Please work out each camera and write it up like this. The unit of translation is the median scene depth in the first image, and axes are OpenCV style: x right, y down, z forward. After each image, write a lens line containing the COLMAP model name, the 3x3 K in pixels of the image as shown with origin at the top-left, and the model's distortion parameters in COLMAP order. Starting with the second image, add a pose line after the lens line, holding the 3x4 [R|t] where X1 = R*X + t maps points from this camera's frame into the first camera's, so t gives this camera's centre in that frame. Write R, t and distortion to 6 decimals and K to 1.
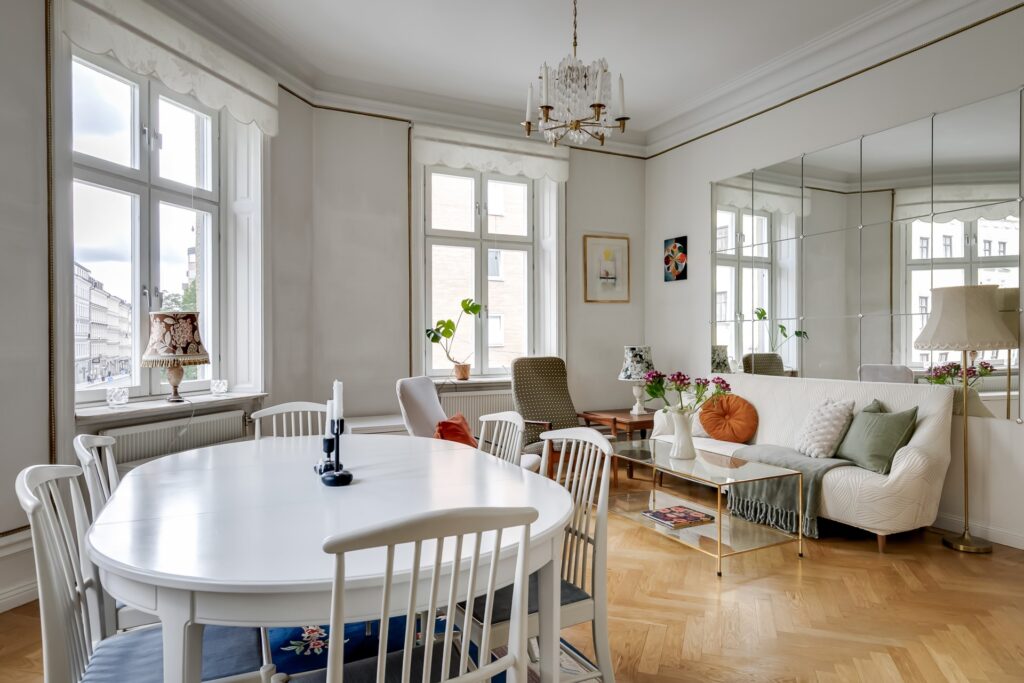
lens RADIAL K [[535.5, 0, 512.0], [0, 535.5, 341.5], [0, 0, 1]] dist [0.002924, 0.000533]
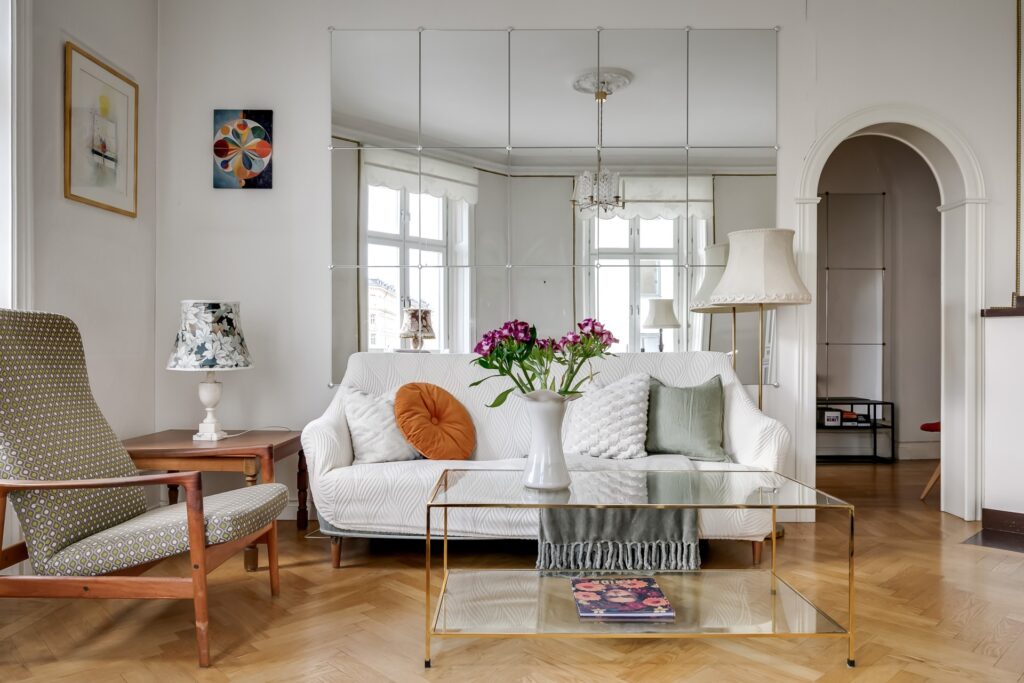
lens RADIAL K [[727.0, 0, 512.0], [0, 727.0, 341.5], [0, 0, 1]] dist [0.005981, 0.003037]
pose [[0.505468, 0.013453, 0.862741, -0.193657], [-0.008054, 0.999908, -0.010873, 0.047601], [-0.862808, -0.001453, 0.505530, 0.402373]]
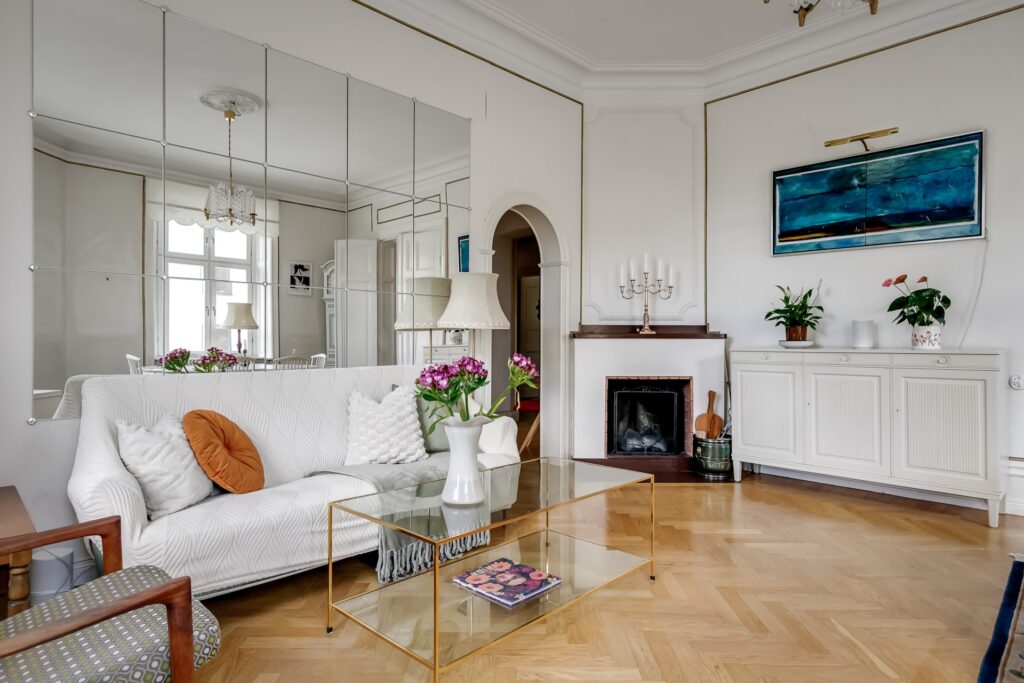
lens RADIAL K [[580.0, 0, 512.0], [0, 580.0, 341.5], [0, 0, 1]] dist [0.003121, 0.000585]
pose [[-0.261414, 0.001410, 0.965226, -0.192641], [-0.006197, 0.999976, -0.003139, 0.025595], [-0.965207, -0.006802, -0.261399, 0.643890]]
